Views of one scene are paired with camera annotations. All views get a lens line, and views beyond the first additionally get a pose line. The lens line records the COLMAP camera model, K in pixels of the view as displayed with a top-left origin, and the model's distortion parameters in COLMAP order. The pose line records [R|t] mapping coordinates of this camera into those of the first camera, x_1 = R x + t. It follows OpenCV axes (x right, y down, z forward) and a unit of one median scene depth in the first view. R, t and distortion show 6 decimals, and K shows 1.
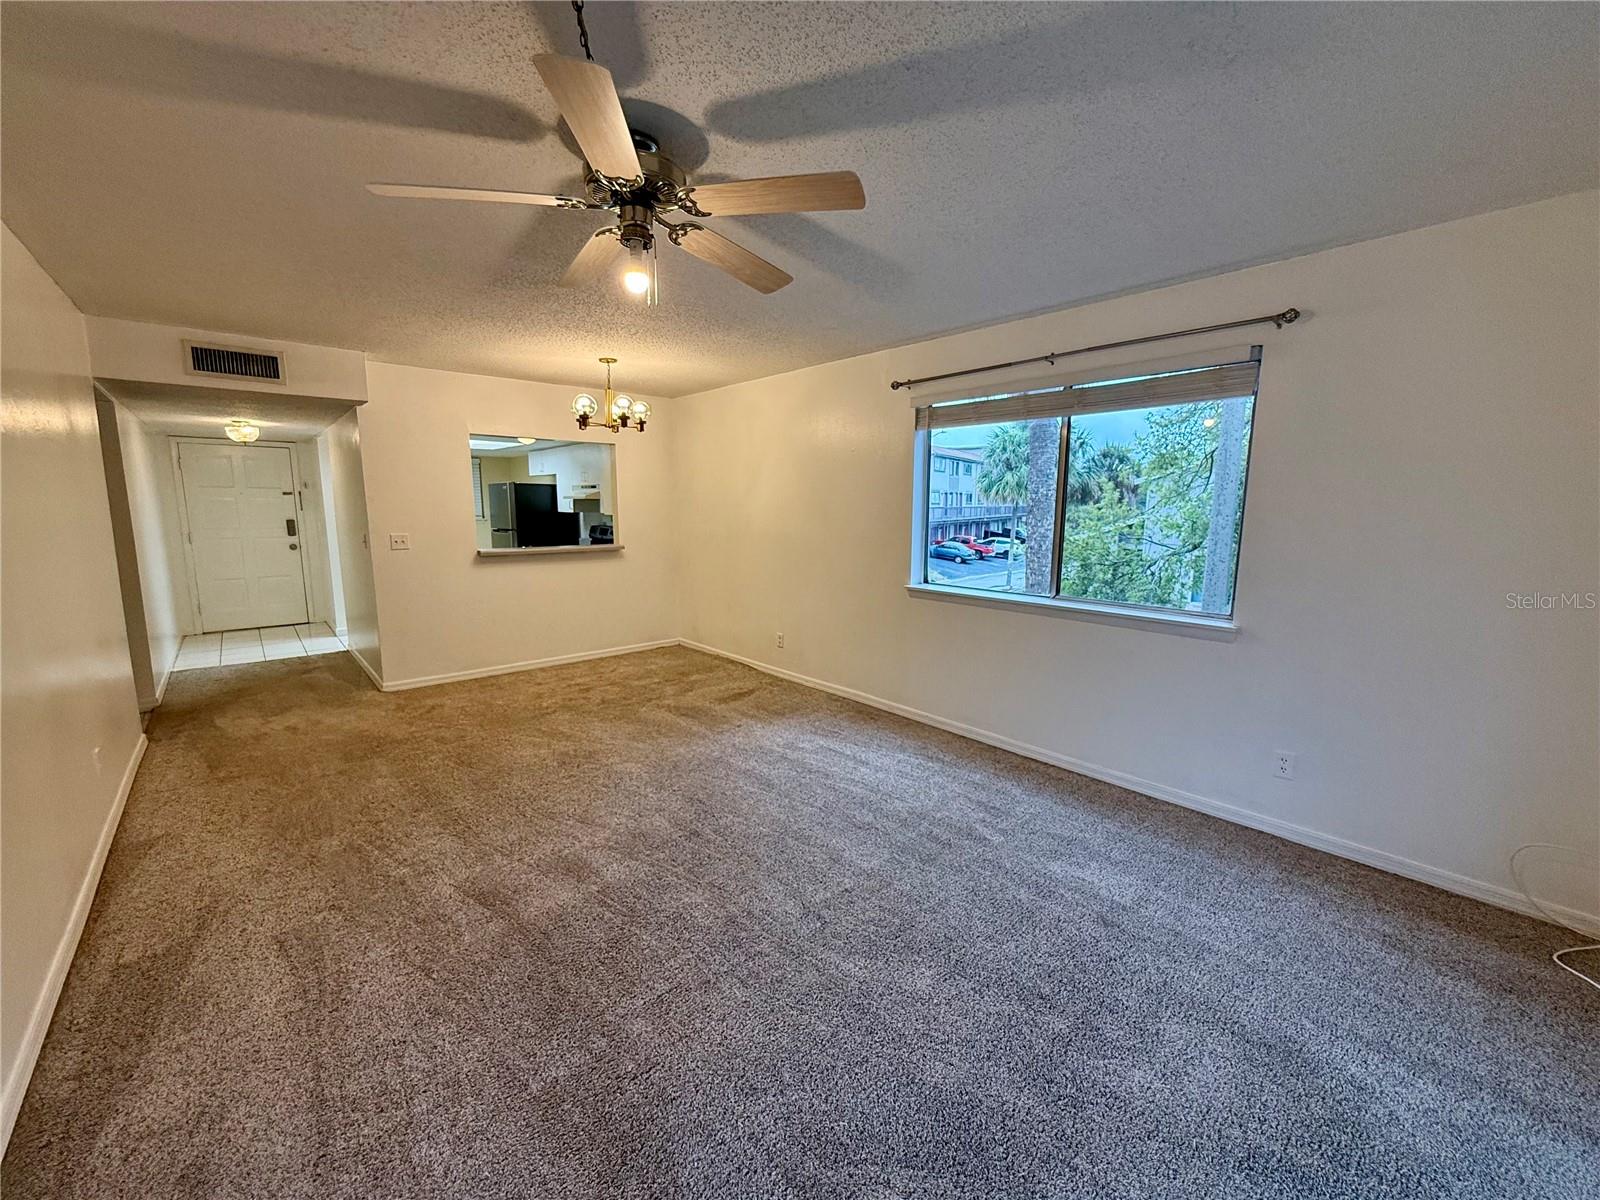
lens RADIAL K [[643.3, 0, 803.1], [0, 643.3, 598.9], [0, 0, 1]] dist [-0.000661, -0.000043]
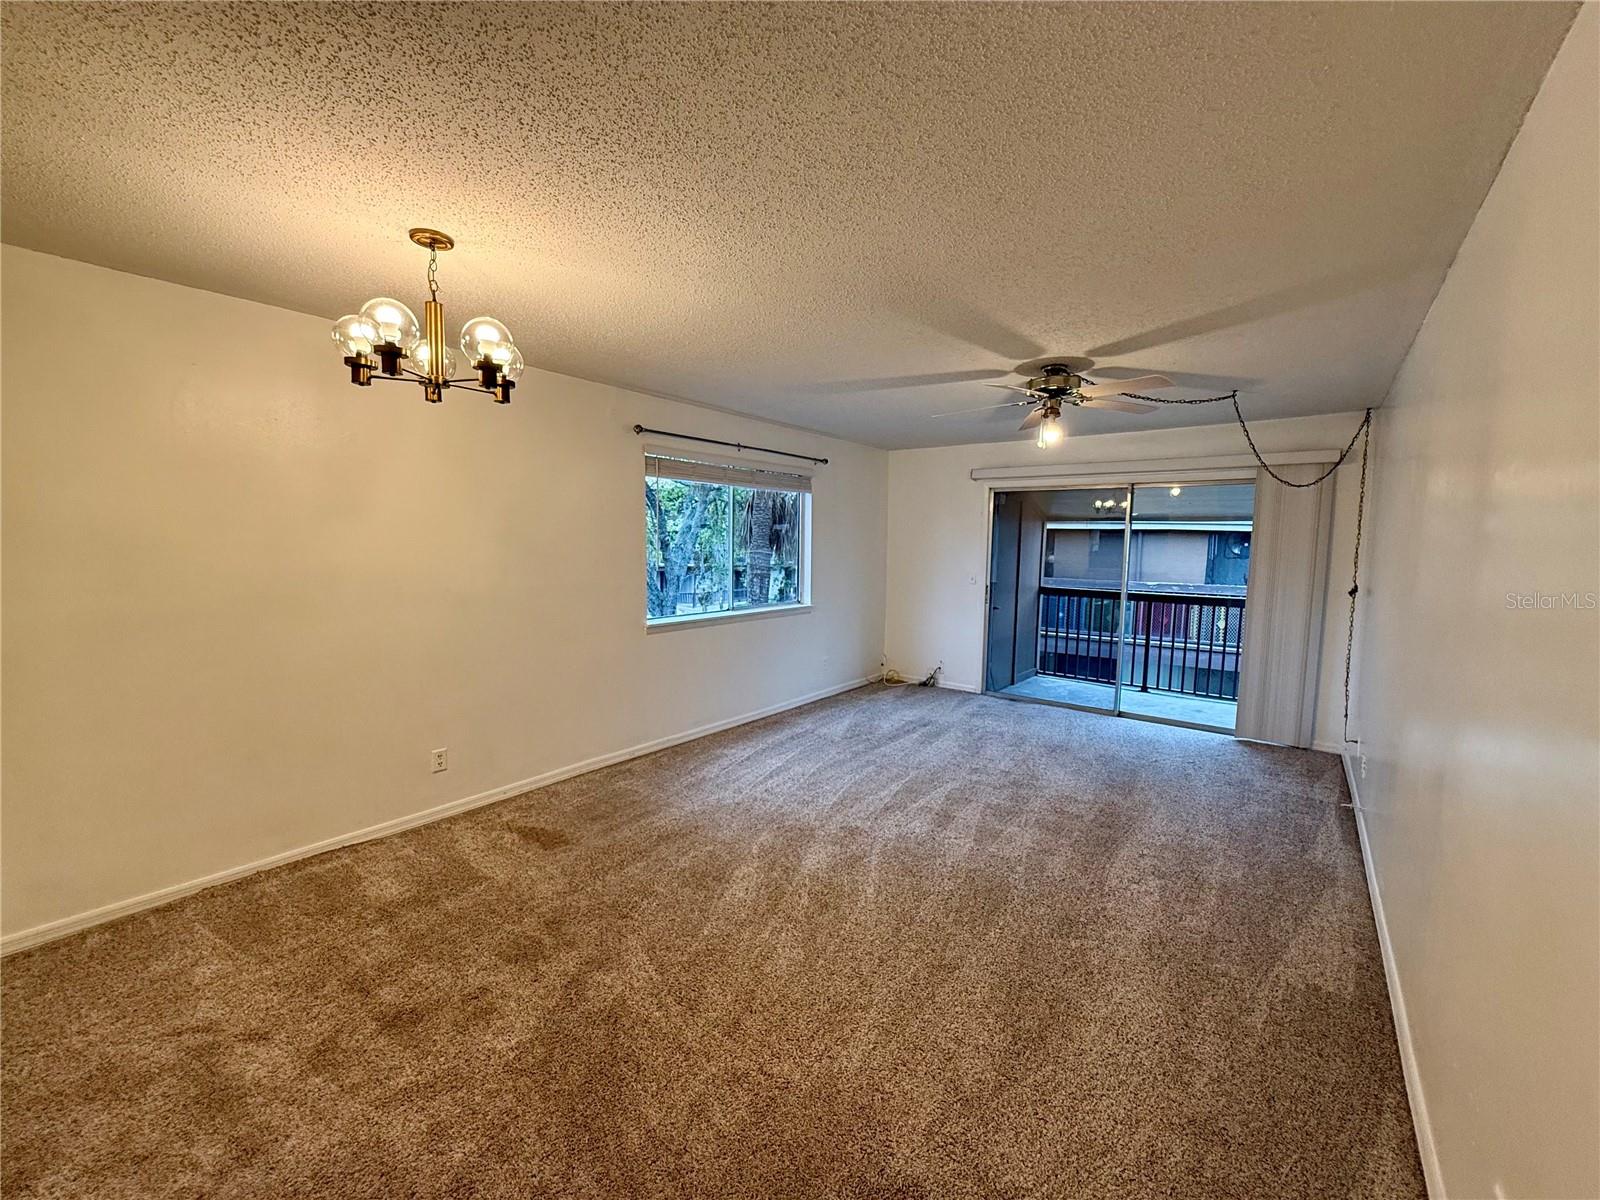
lens RADIAL K [[643.3, 0, 803.1], [0, 643.3, 598.9], [0, 0, 1]] dist [-0.000661, -0.000043]
pose [[-0.188304, -0.092111, 0.977782, -0.827918], [0.137887, 0.983251, 0.119181, -0.138813], [-0.972383, 0.157265, -0.172449, 0.868633]]
